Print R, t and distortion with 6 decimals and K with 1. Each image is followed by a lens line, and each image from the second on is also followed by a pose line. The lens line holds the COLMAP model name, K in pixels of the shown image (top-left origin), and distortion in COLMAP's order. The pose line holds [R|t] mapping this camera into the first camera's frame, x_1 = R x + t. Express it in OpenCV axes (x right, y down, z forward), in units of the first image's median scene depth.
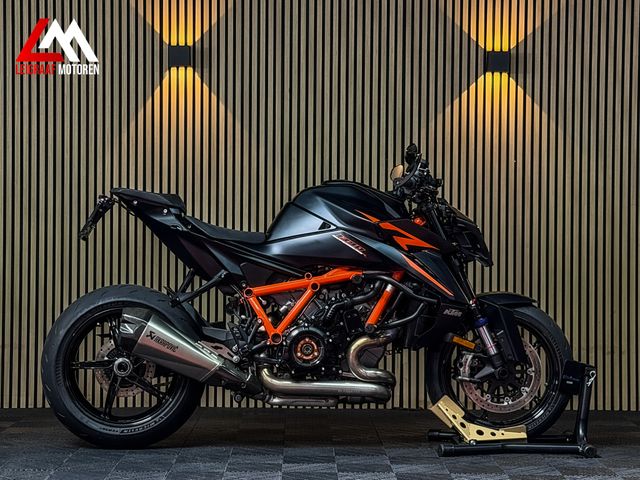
lens RADIAL K [[1436.3, 0, 321.1], [0, 1436.3, 239.1], [0, 0, 1]] dist [0.133889, 0.000000]
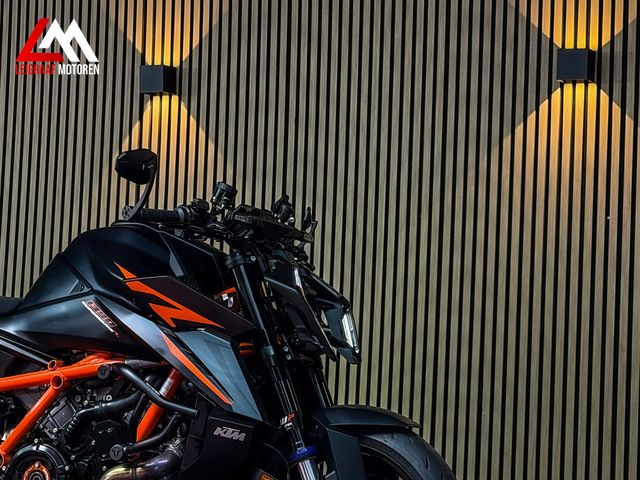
lens RADIAL K [[1436.3, 0, 320.0], [0, 1436.3, 243.0], [0, 0, 1]] dist [0.133889, 0.000000]
pose [[0.904797, 0.001225, -0.425842, 0.371540], [-0.039960, 0.995828, -0.082038, 0.019430], [0.423965, 0.091245, 0.901070, 0.459395]]
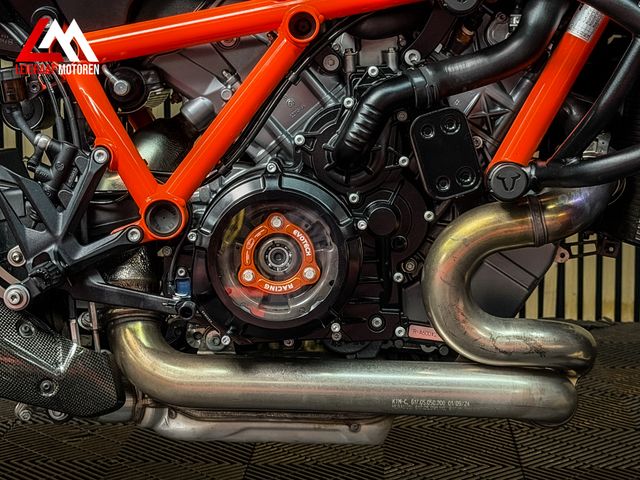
lens RADIAL K [[1436.3, 0, 321.7], [0, 1436.3, 239.1], [0, 0, 1]] dist [0.133889, 0.000000]
pose [[0.997603, -0.004732, -0.069032, 0.017472], [0.015705, 0.987107, 0.159291, 0.029296], [0.067388, -0.159993, 0.984815, 0.720451]]
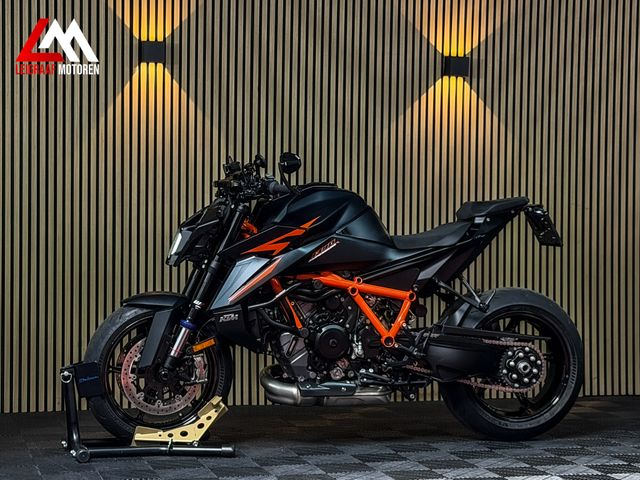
lens RADIAL K [[1446.8, 0, 321.2], [0, 1446.8, 237.4], [0, 0, 1]] dist [0.130592, 0.000000]
pose [[0.968580, -0.002131, 0.248692, -0.291591], [-0.000236, 0.999955, 0.009489, -0.011855], [-0.248701, -0.009249, 0.968536, 0.009800]]
